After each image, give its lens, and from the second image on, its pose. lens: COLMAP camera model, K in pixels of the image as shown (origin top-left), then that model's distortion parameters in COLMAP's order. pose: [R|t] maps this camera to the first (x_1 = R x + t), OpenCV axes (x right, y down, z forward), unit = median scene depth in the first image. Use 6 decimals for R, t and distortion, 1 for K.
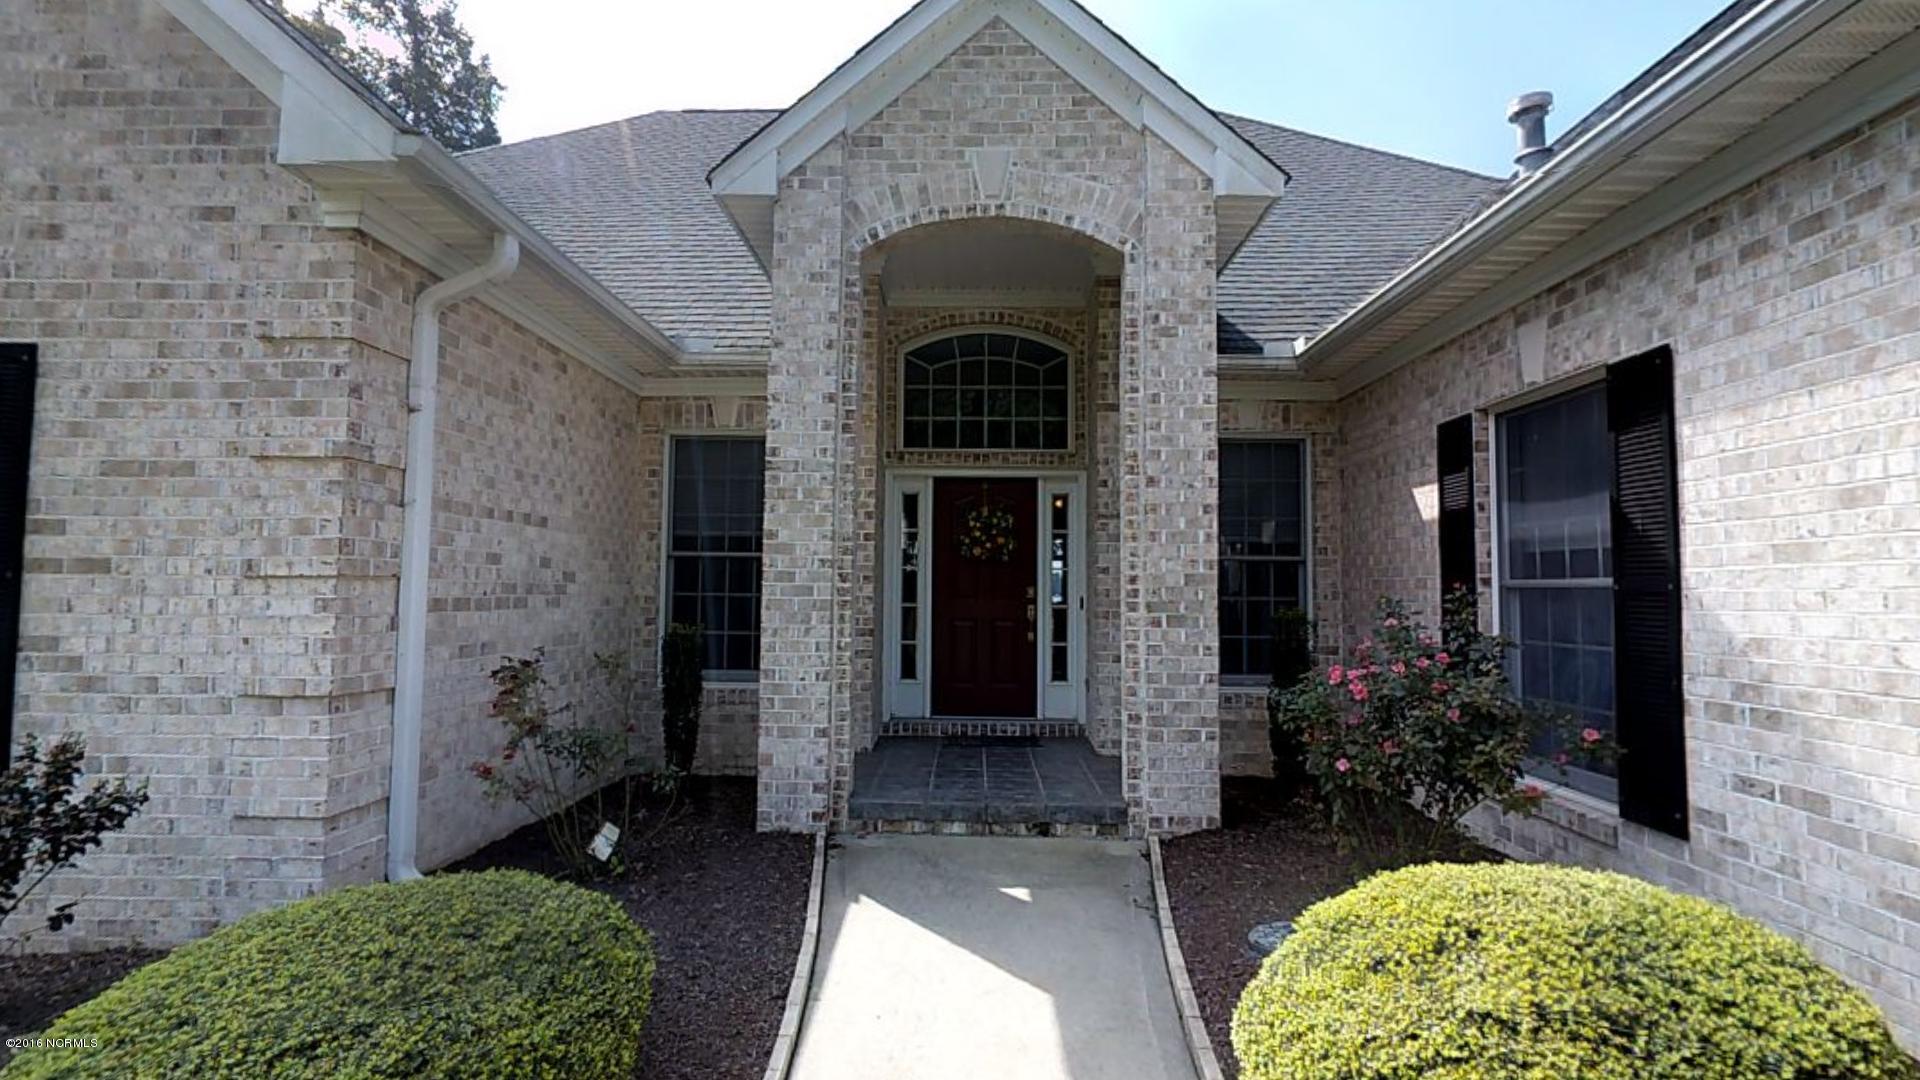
lens RADIAL K [[933.8, 0, 952.0], [0, 933.8, 540.7], [0, 0, 1]] dist [0.002134, -0.002557]
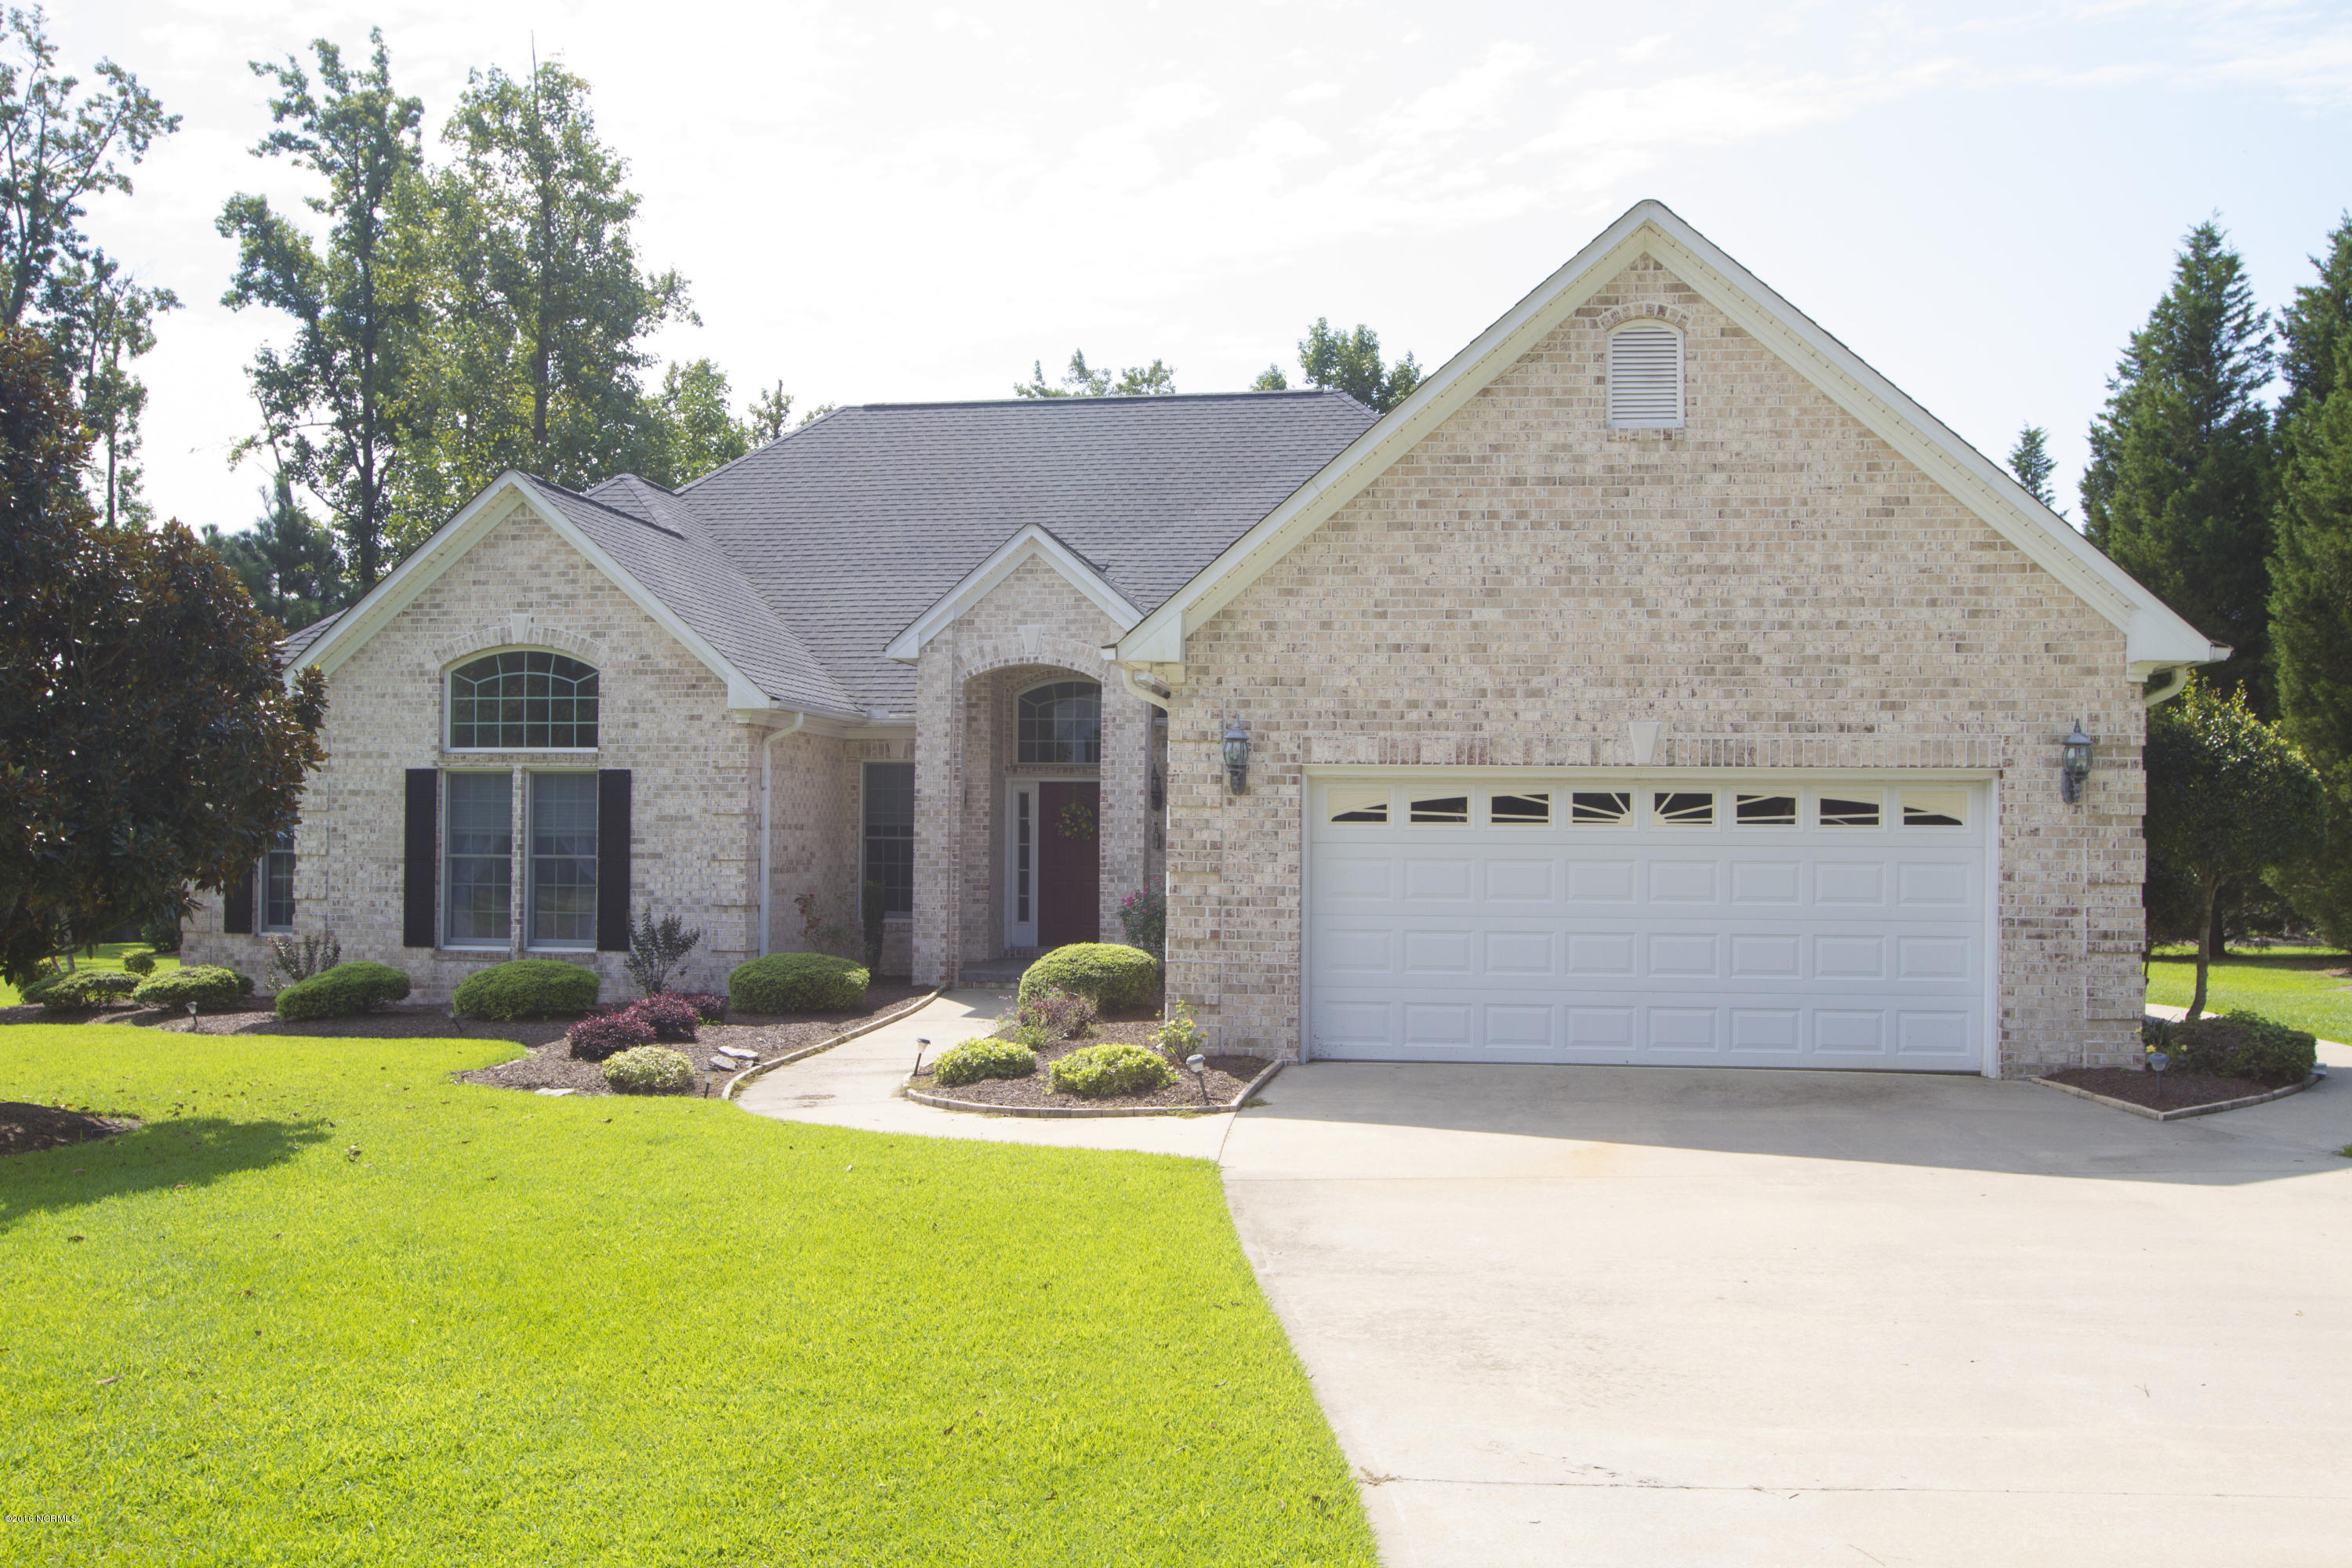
lens RADIAL K [[2070.6, 0, 1179.8], [0, 2070.6, 787.8], [0, 0, 1]] dist [-0.059008, -0.002421]
pose [[0.991934, -0.005111, -0.126649, 1.227974], [0.009025, 0.999499, 0.030347, -0.315384], [0.126430, -0.031246, 0.991483, -4.392304]]
